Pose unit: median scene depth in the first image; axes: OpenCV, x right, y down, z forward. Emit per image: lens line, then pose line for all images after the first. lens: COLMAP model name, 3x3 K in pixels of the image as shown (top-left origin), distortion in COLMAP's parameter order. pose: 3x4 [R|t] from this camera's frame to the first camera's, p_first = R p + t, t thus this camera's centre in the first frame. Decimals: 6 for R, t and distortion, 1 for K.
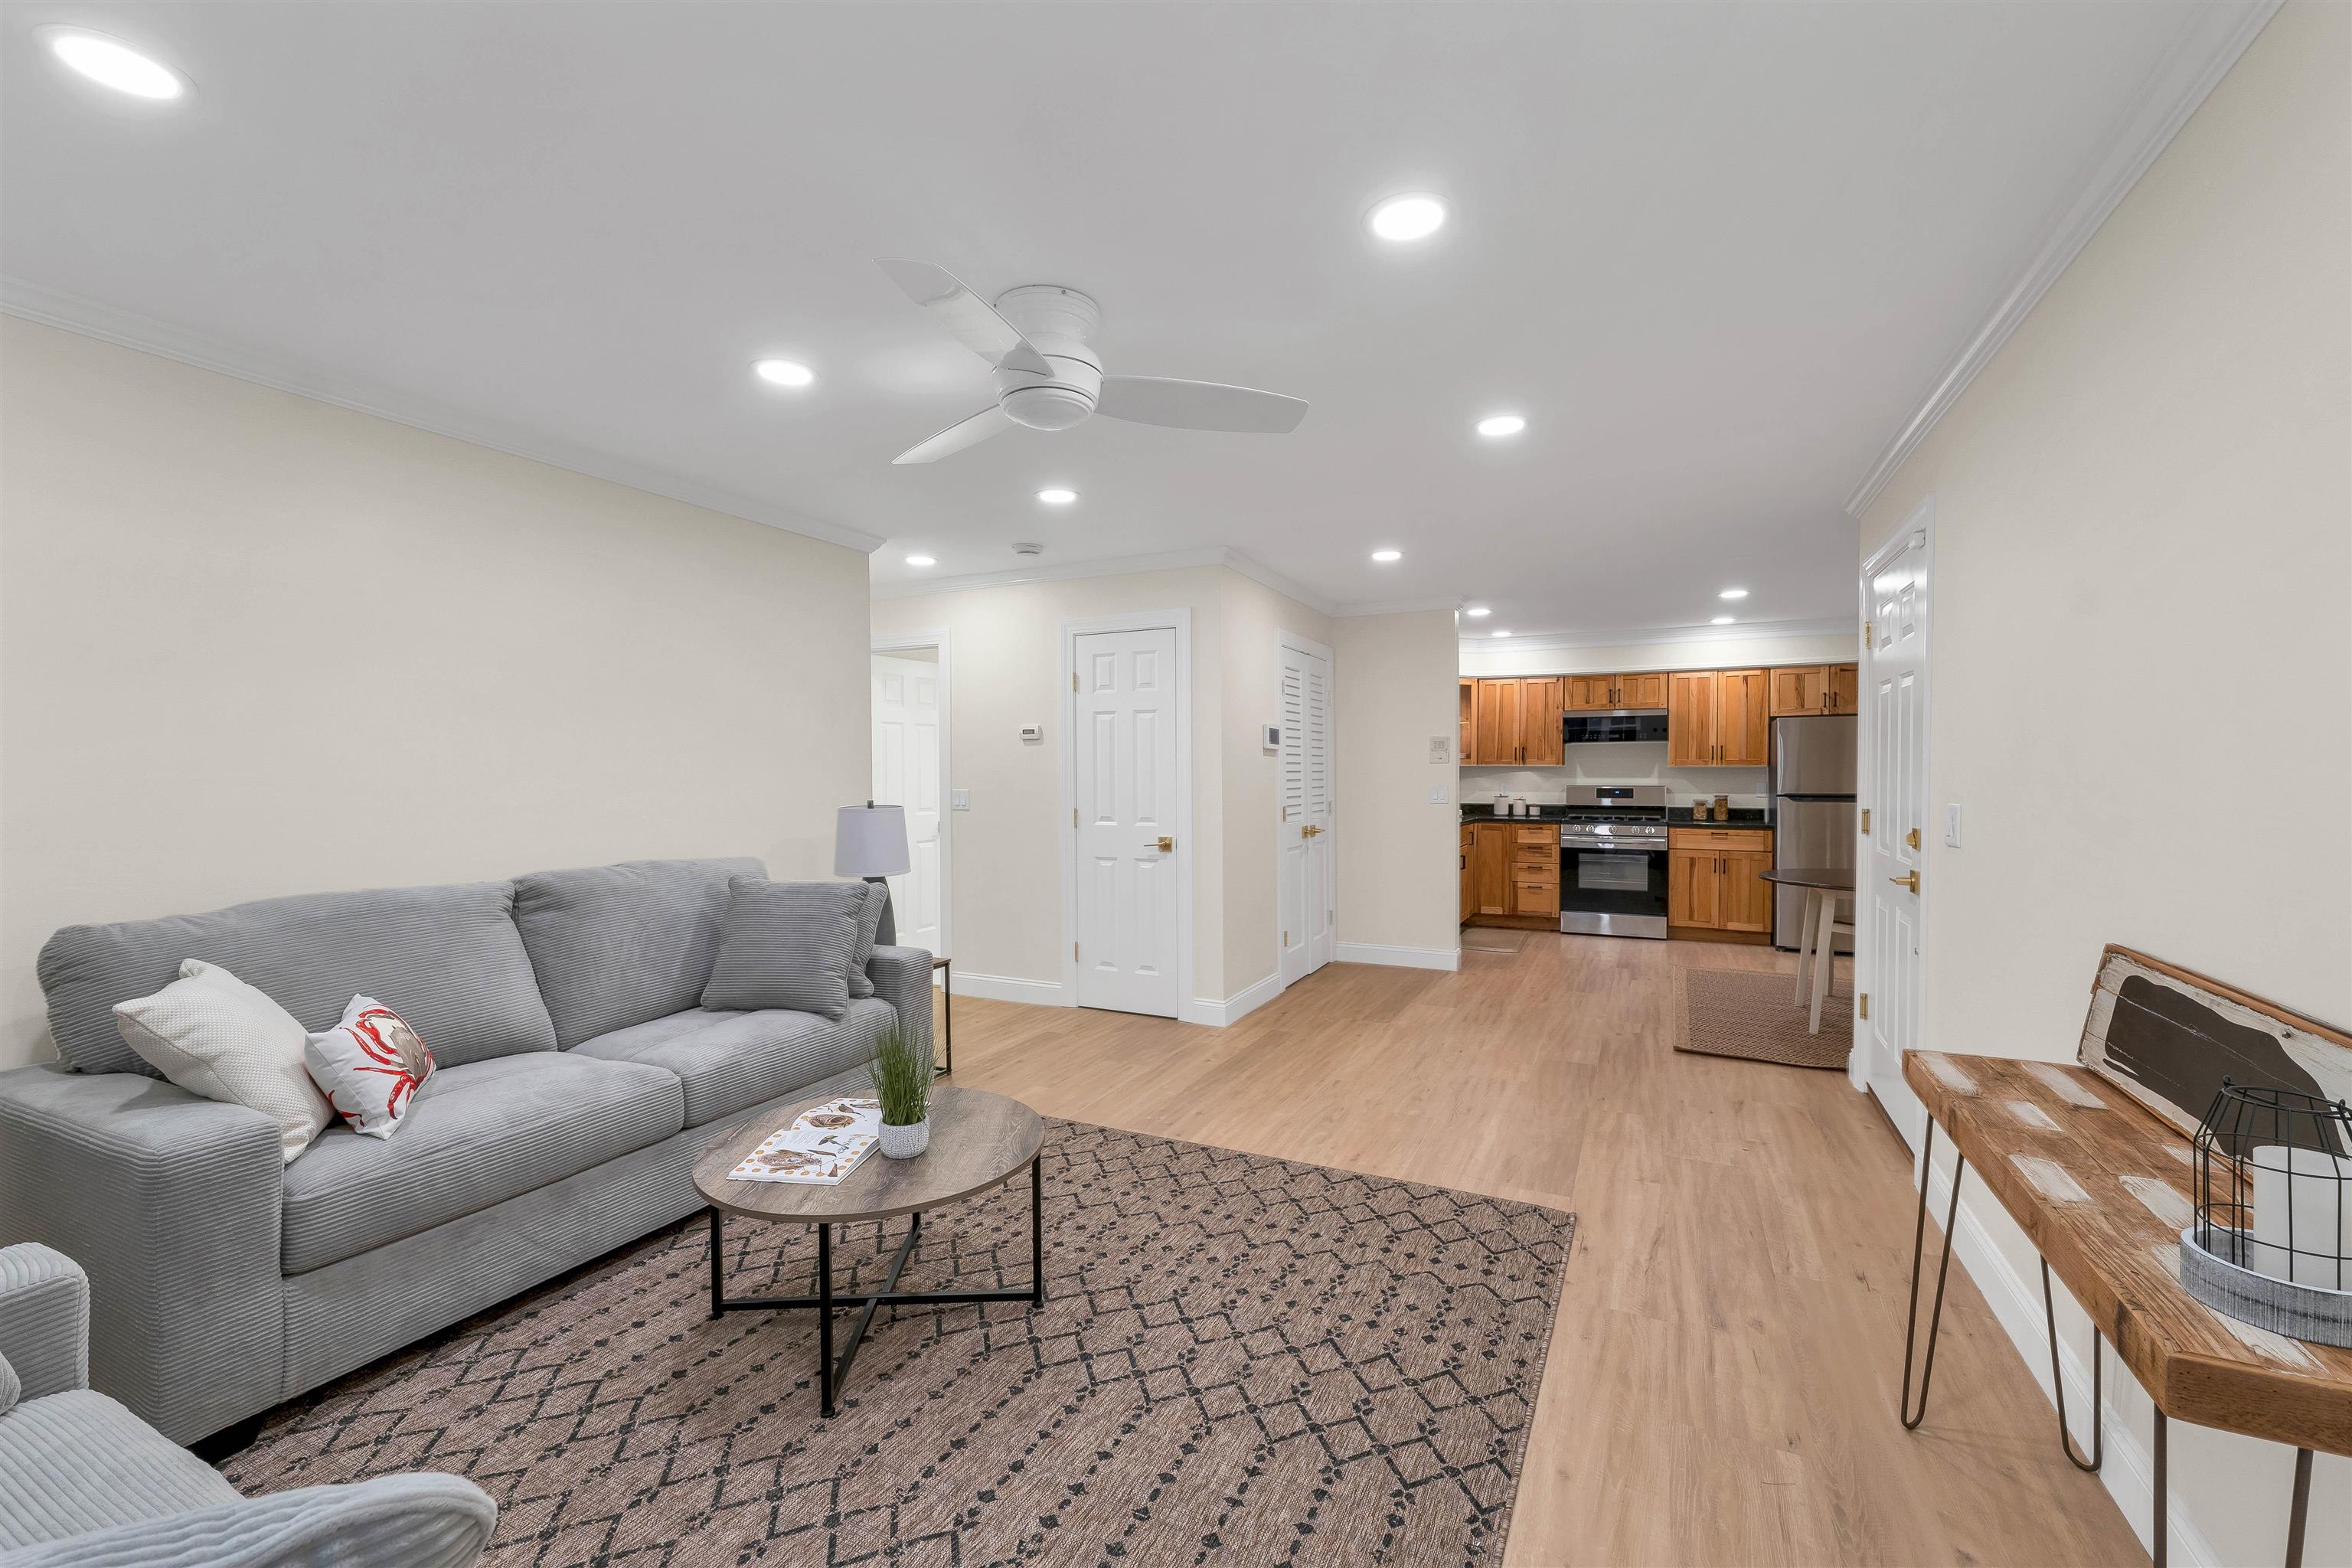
lens RADIAL K [[984.3, 0, 1164.6], [0, 984.3, 771.0], [0, 0, 1]] dist [0.000614, 0.000378]
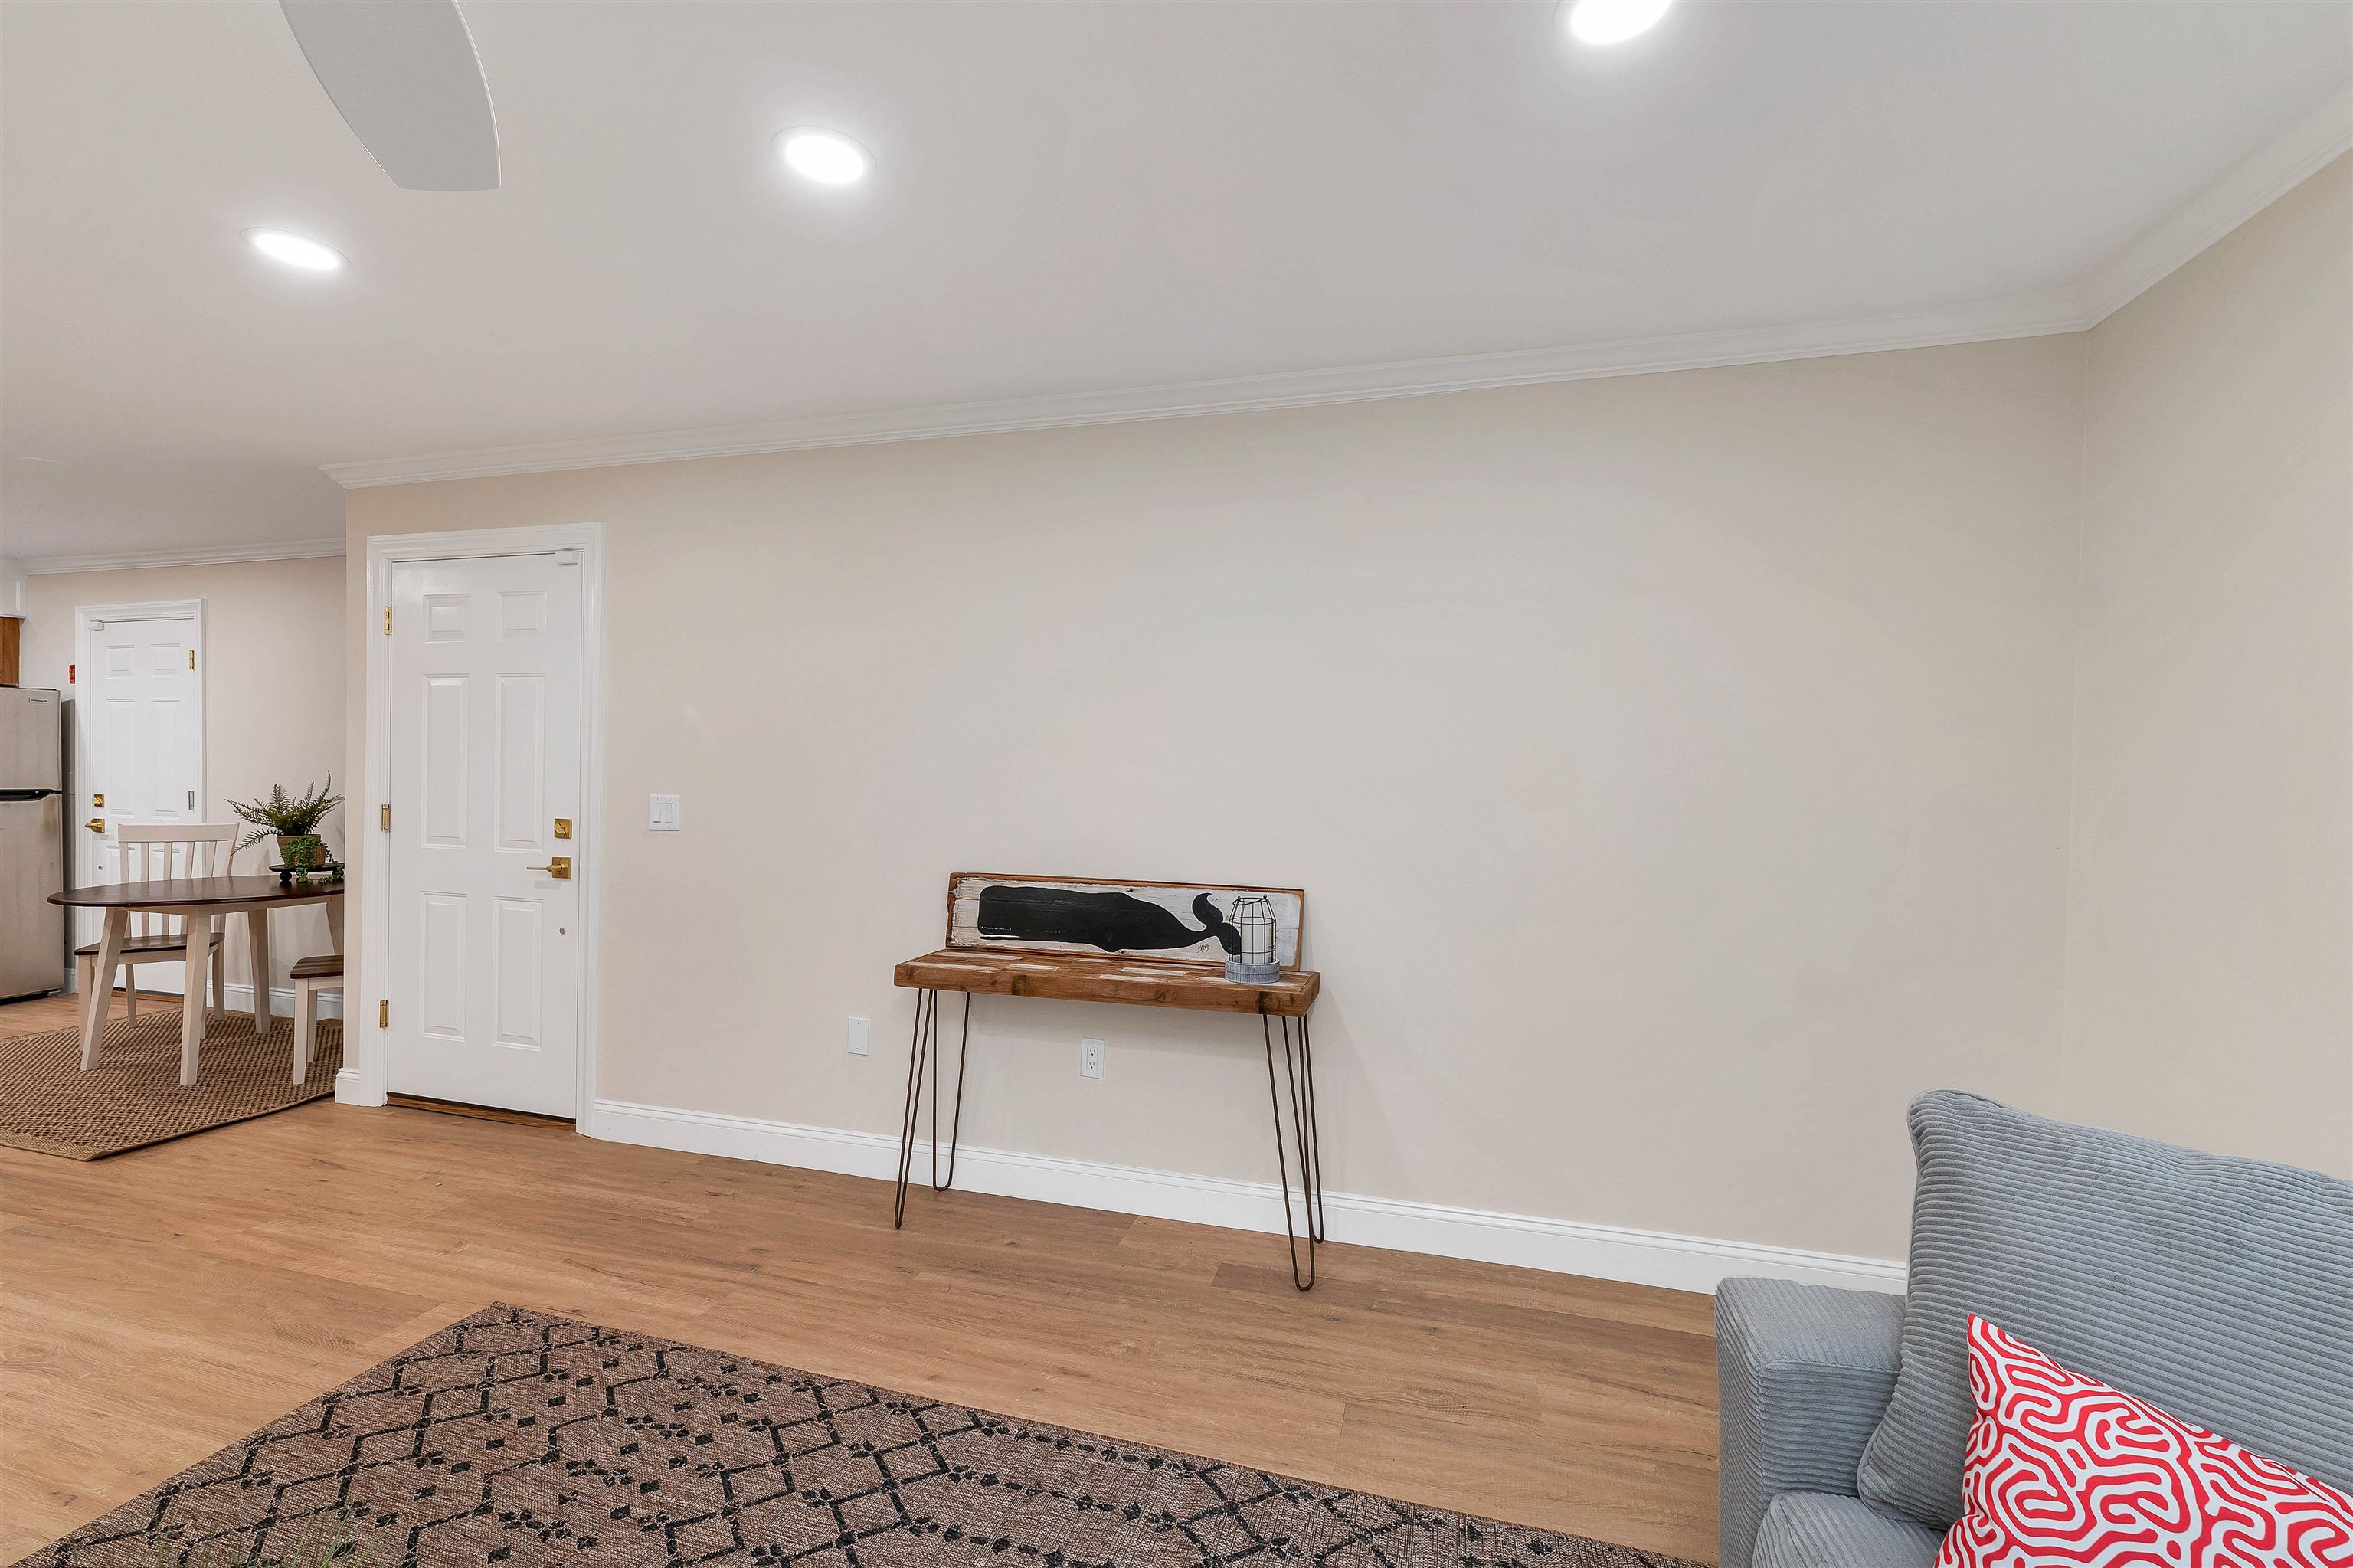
lens RADIAL K [[992.9, 0, 1176.5], [0, 992.9, 784.0], [0, 0, 1]] dist [-0.000624, 0.000509]
pose [[-0.189861, -0.013538, 0.981718, -0.579049], [-0.012126, 0.999861, 0.011443, -0.002006], [-0.981736, -0.009732, -0.189999, 0.695201]]
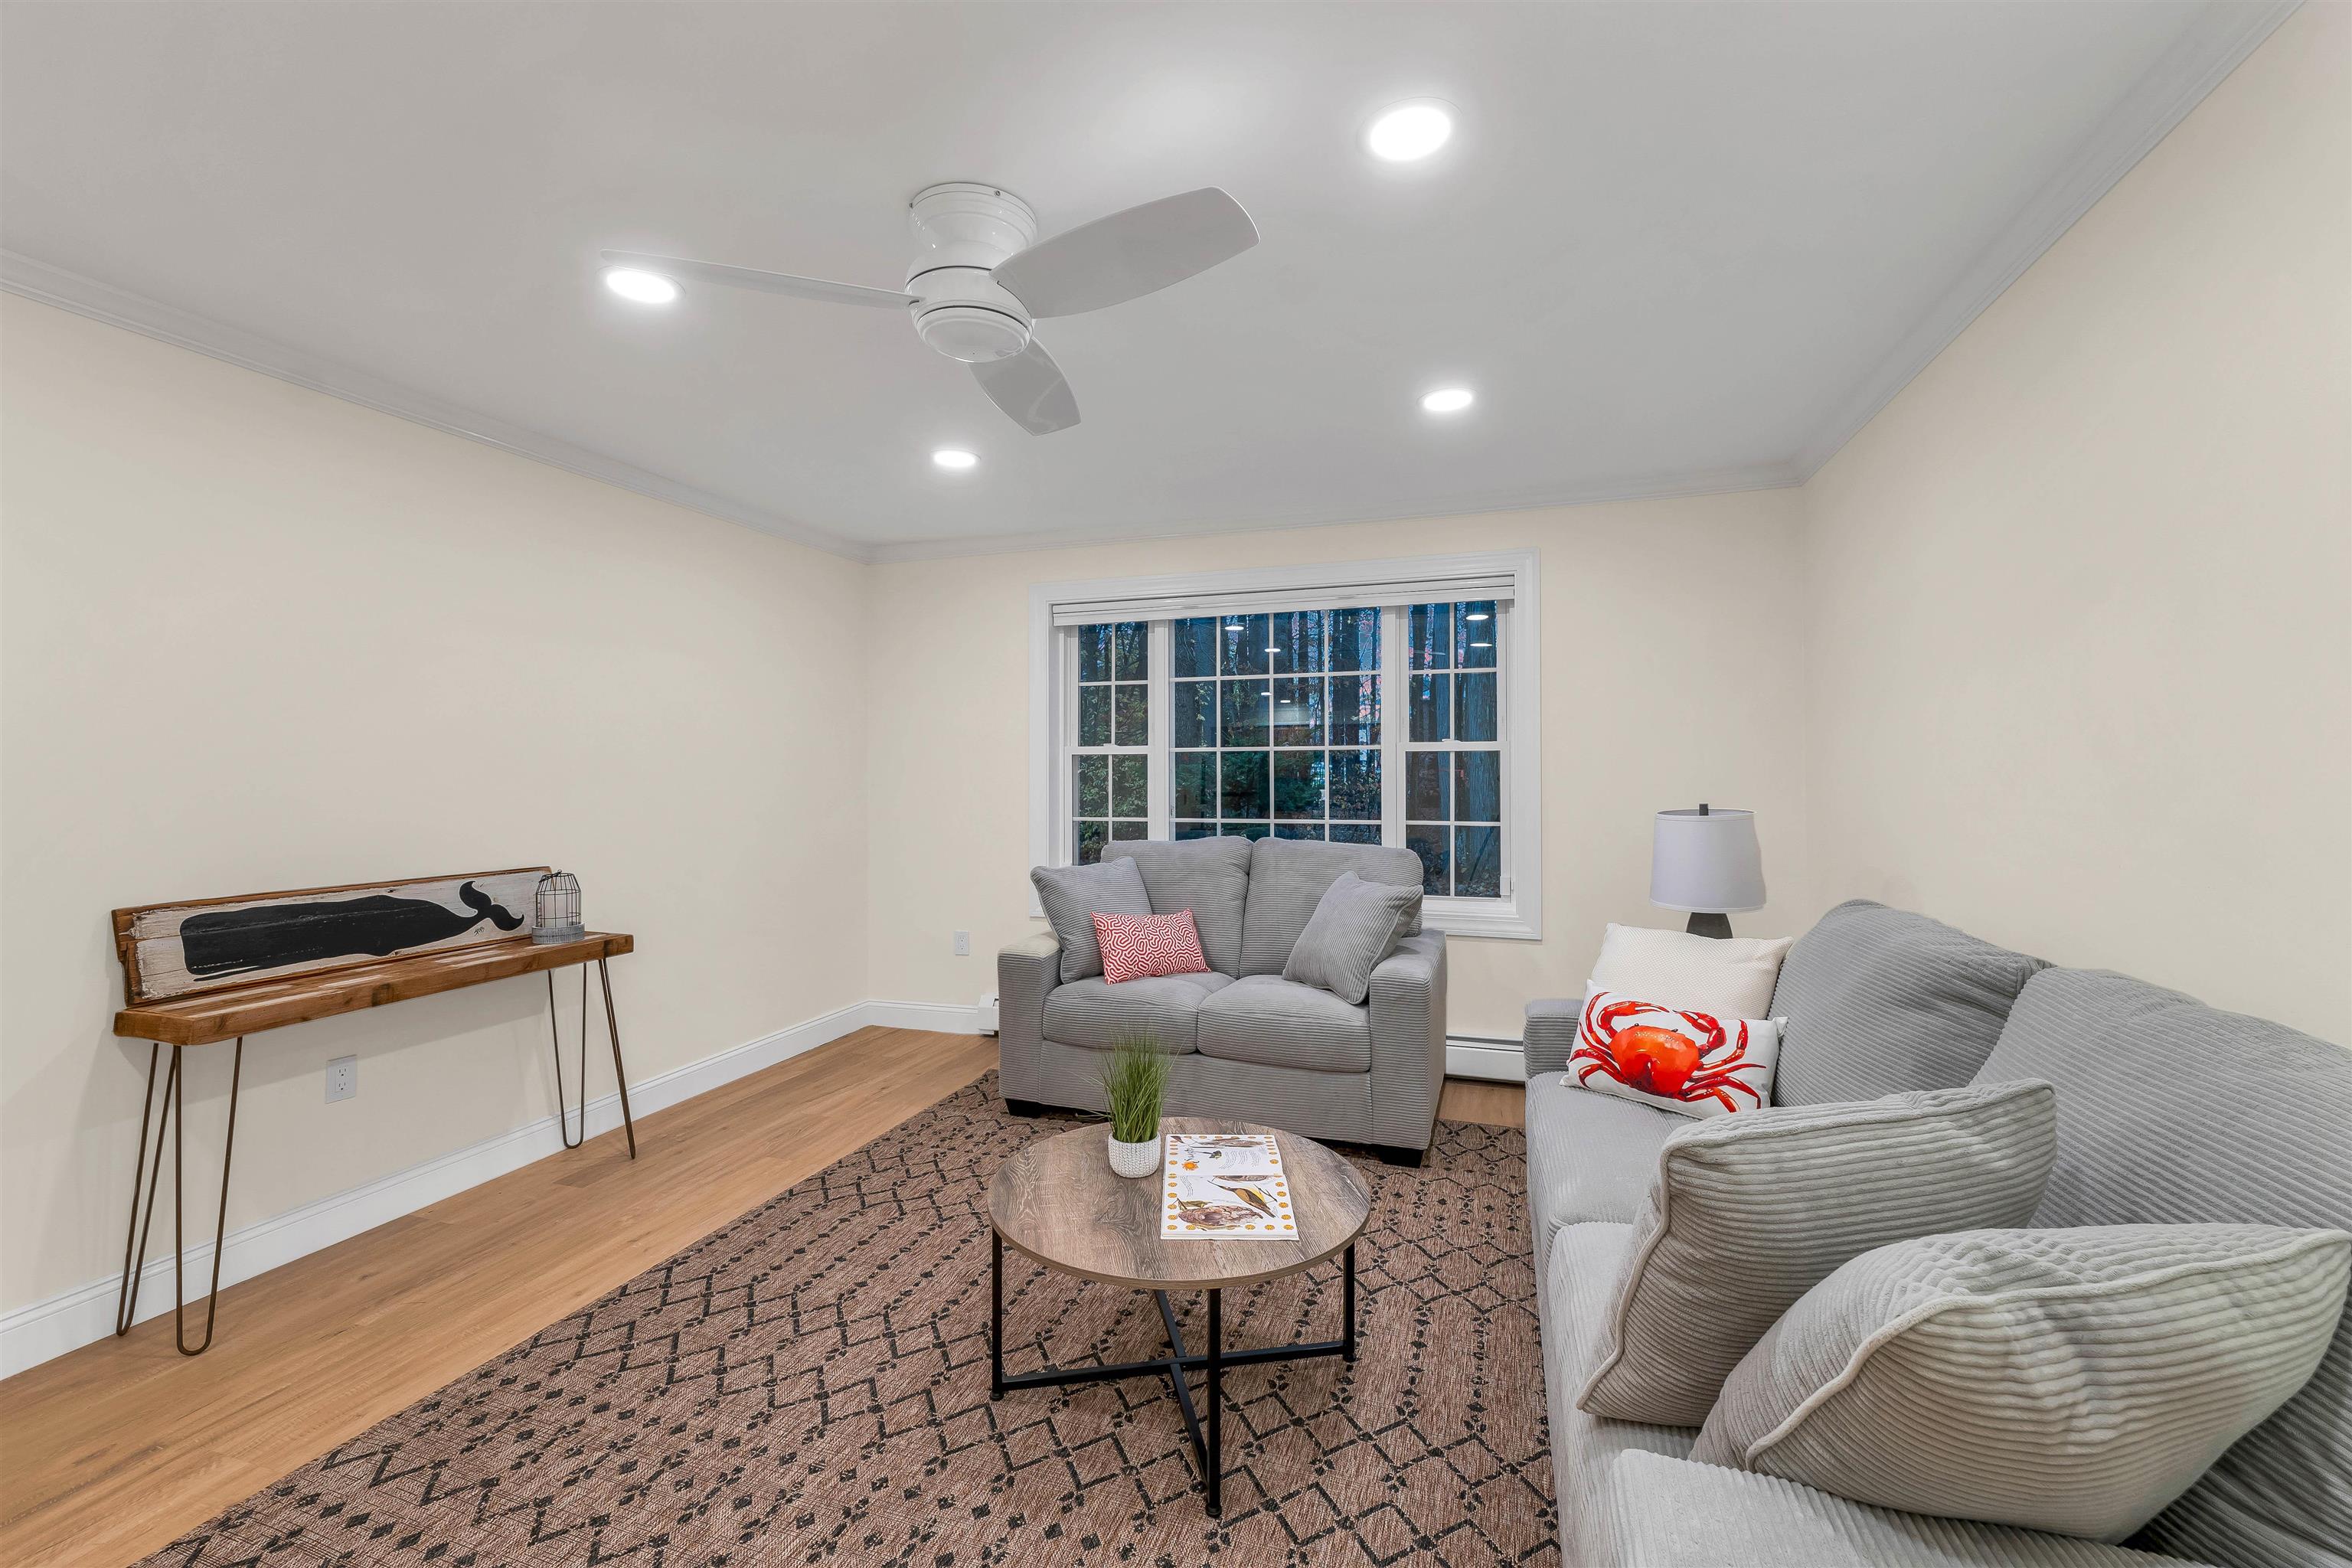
lens RADIAL K [[984.3, 0, 1164.6], [0, 984.3, 771.0], [0, 0, 1]] dist [0.000614, 0.000378]
pose [[-0.991022, 0.007512, -0.133490, -0.156635], [0.007485, 0.999972, 0.000706, 0.004061], [0.133492, -0.000300, -0.991050, 1.789212]]
